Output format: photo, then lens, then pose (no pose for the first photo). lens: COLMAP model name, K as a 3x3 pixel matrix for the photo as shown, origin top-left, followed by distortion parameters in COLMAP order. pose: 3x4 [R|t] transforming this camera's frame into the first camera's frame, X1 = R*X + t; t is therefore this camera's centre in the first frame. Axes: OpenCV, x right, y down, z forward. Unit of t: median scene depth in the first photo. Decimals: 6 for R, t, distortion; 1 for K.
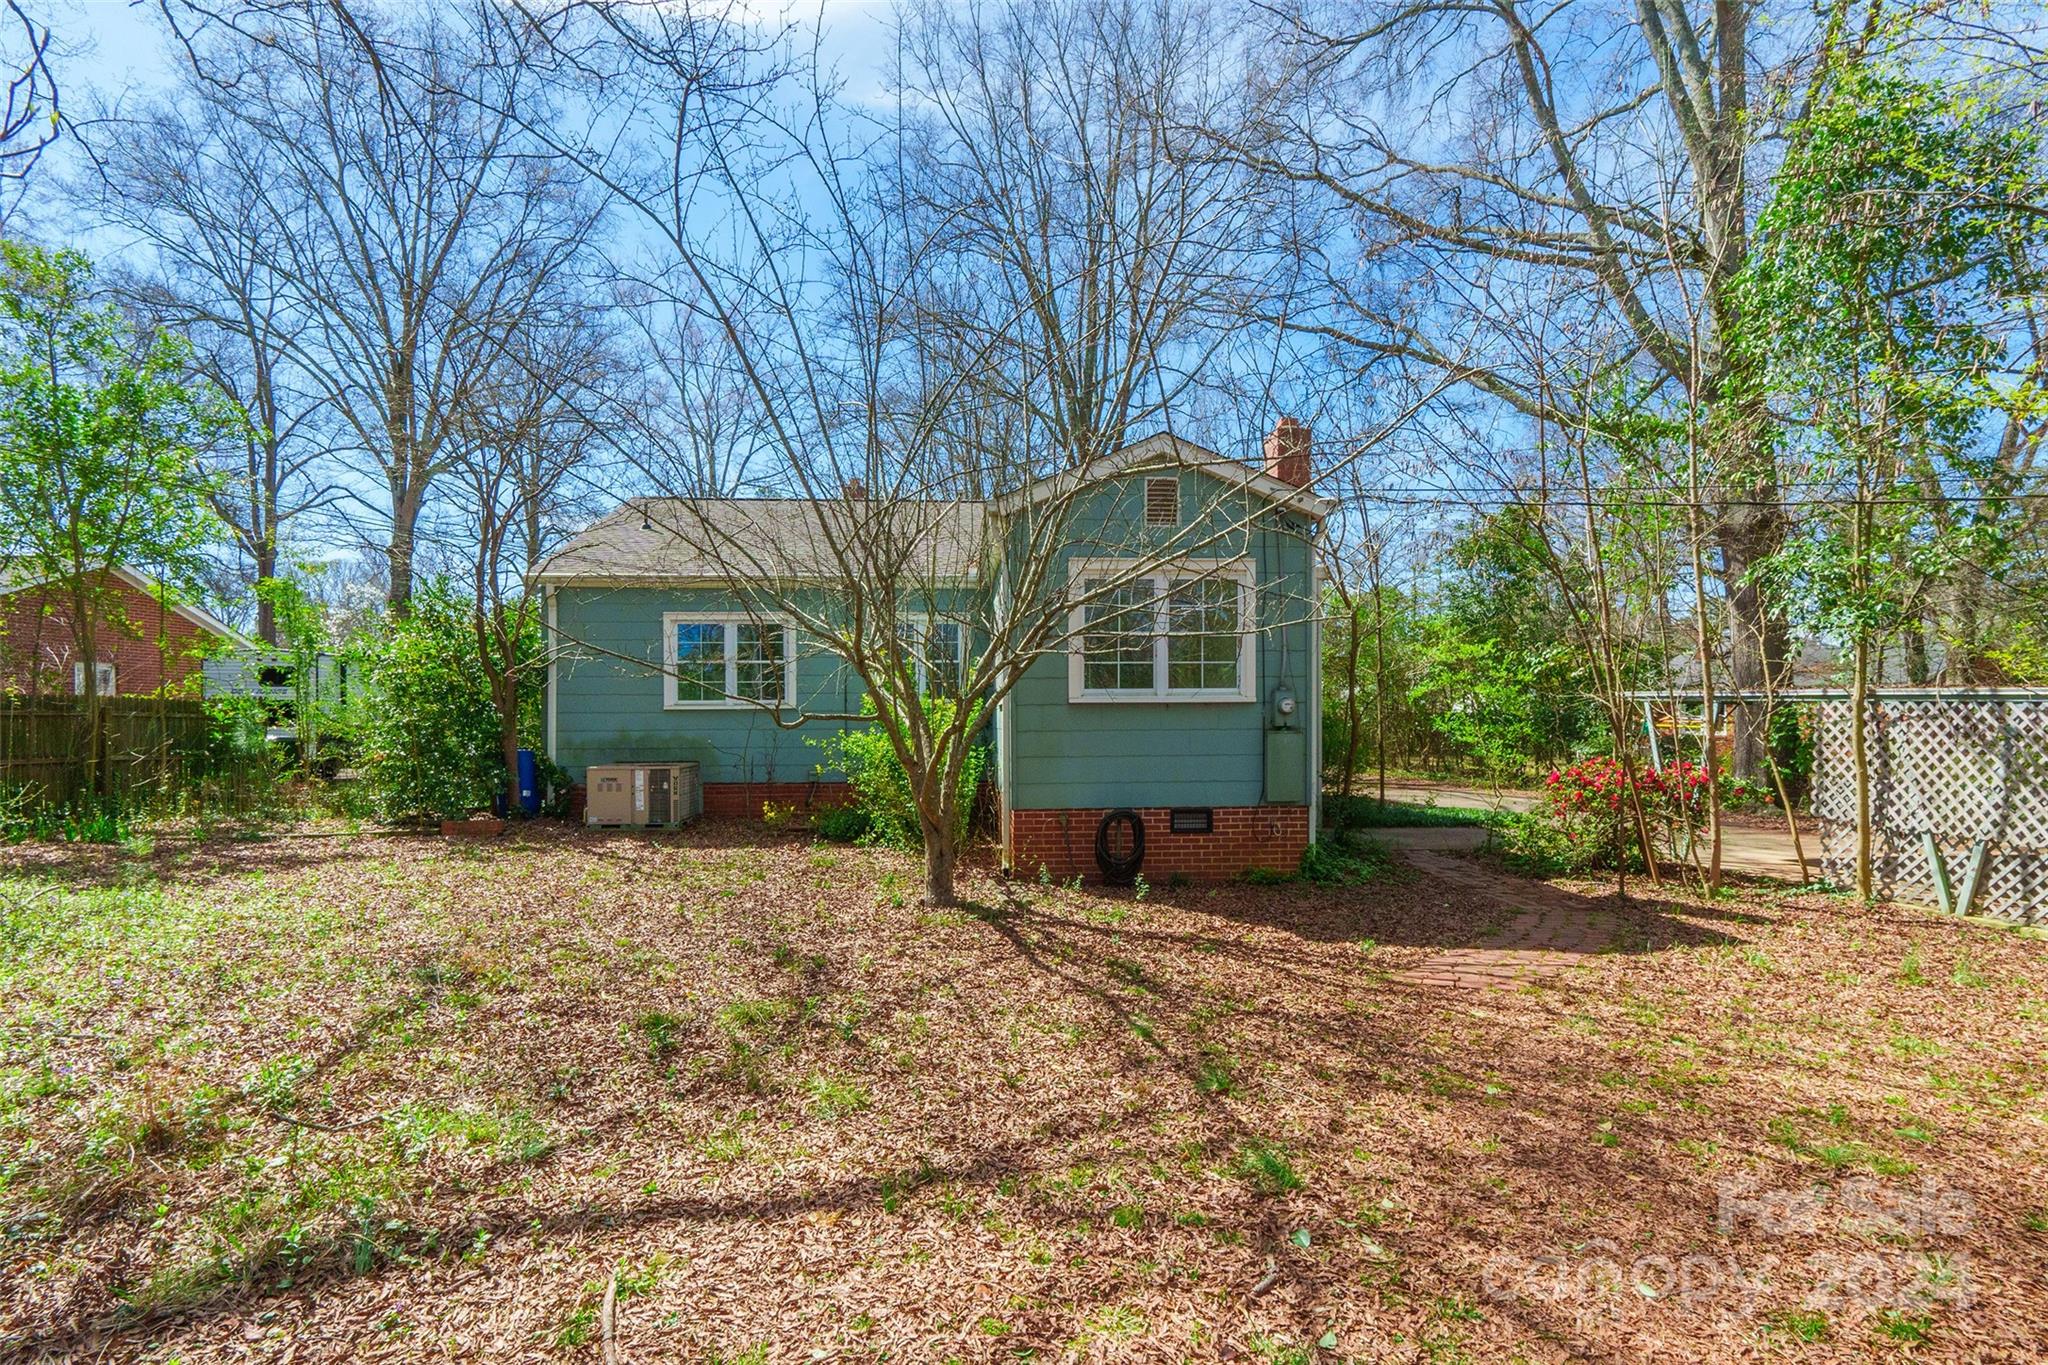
lens RADIAL K [[965.8, 0, 1013.1], [0, 965.8, 677.3], [0, 0, 1]] dist [-0.006873, -0.000365]
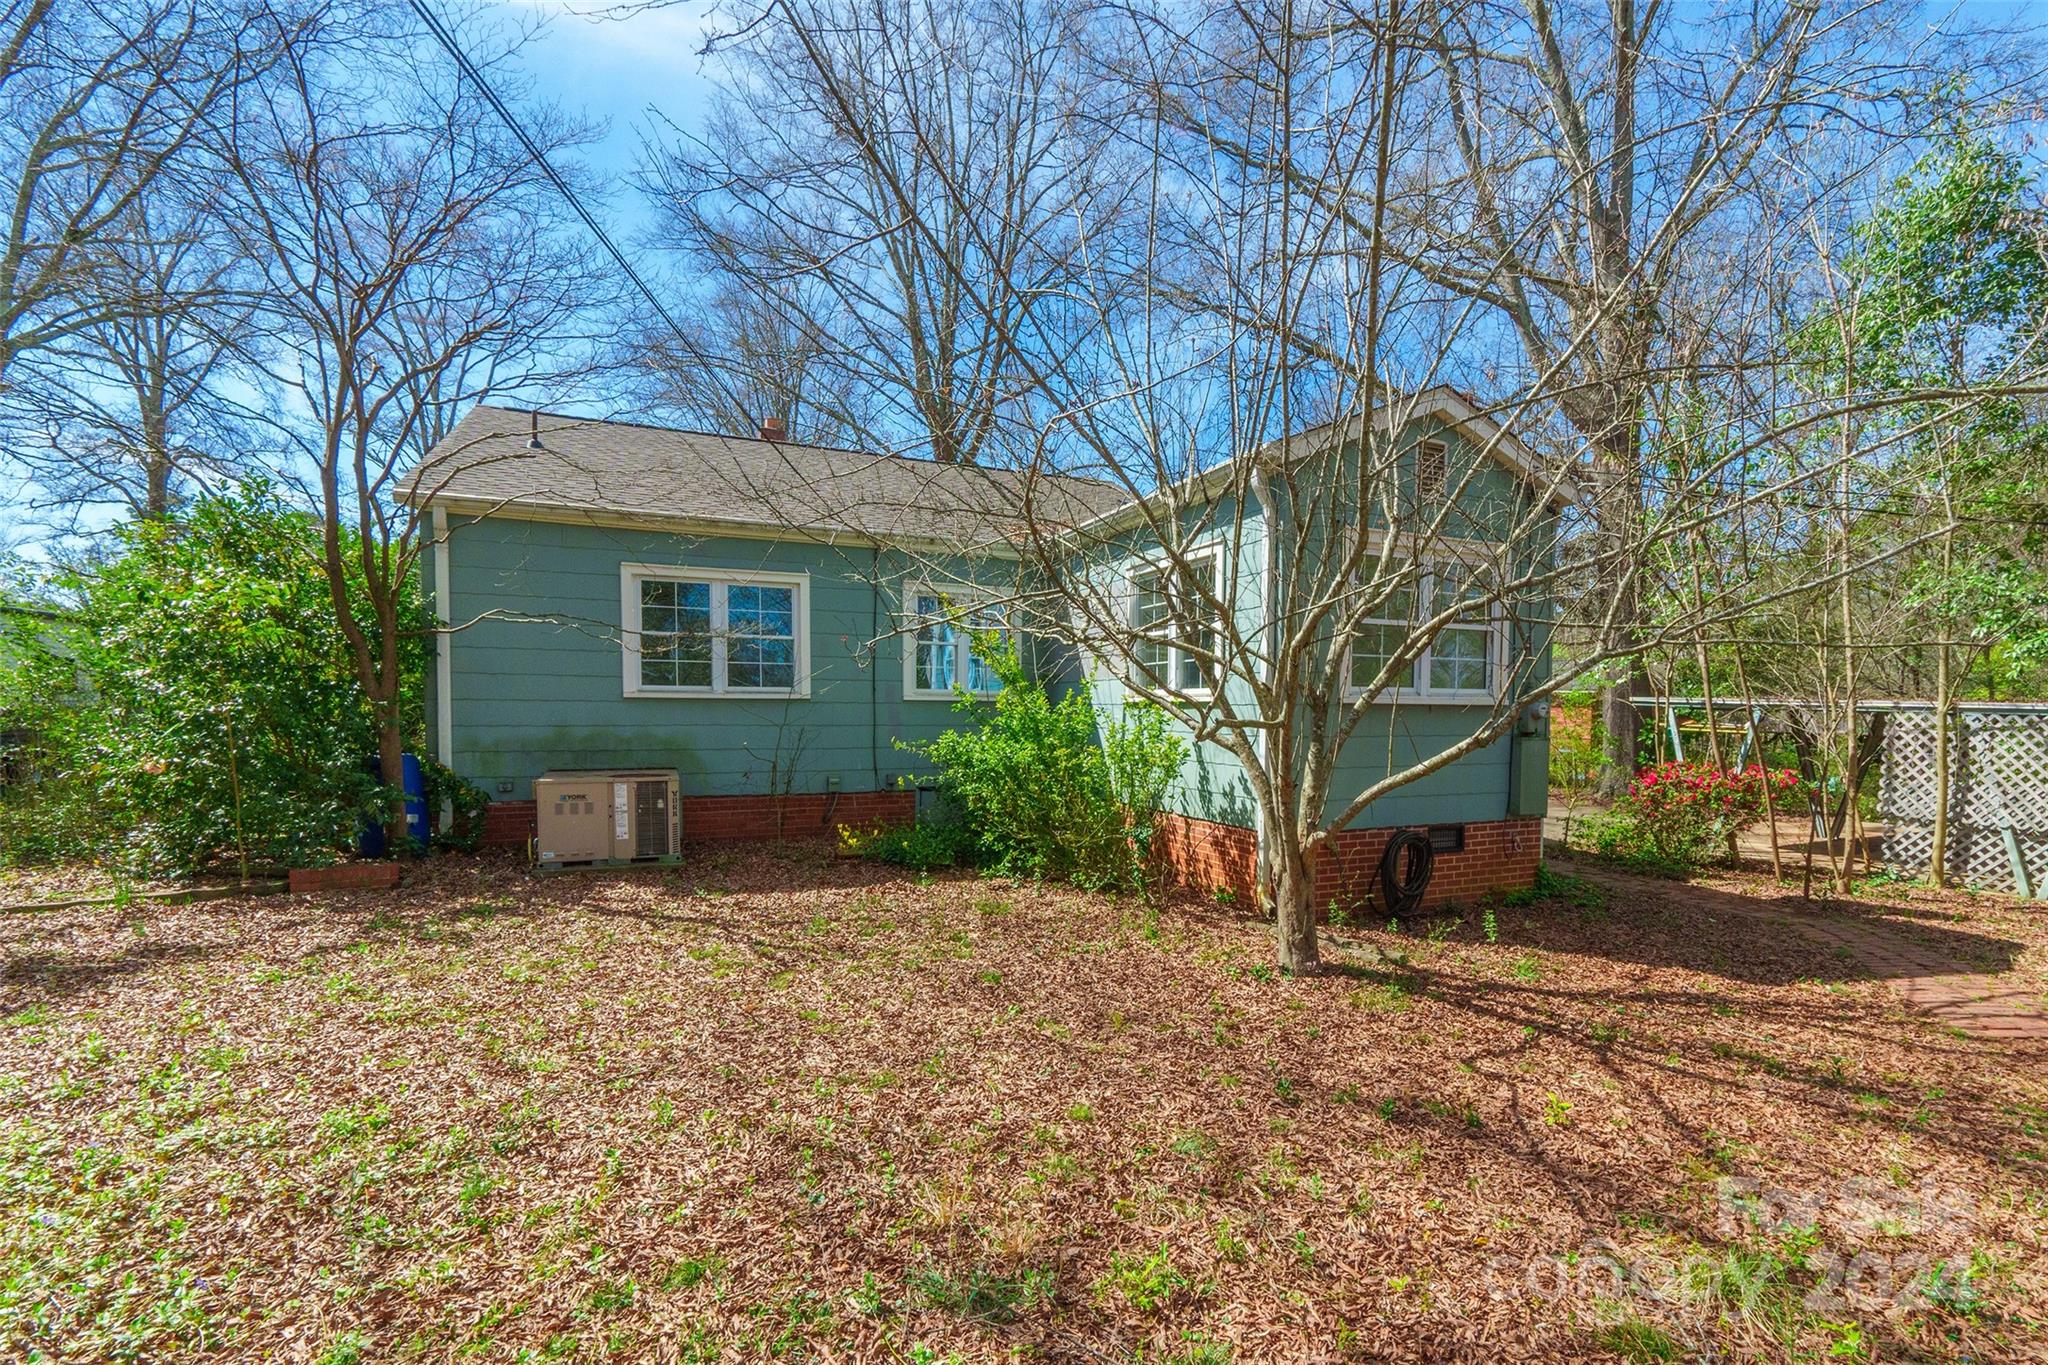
lens RADIAL K [[965.8, 0, 1013.1], [0, 965.8, 677.3], [0, 0, 1]] dist [-0.006873, -0.000365]
pose [[0.932568, 0.021751, 0.360338, -0.533341], [-0.029500, 0.999436, 0.016019, -0.002619], [-0.359787, -0.025568, 0.932684, 0.332348]]
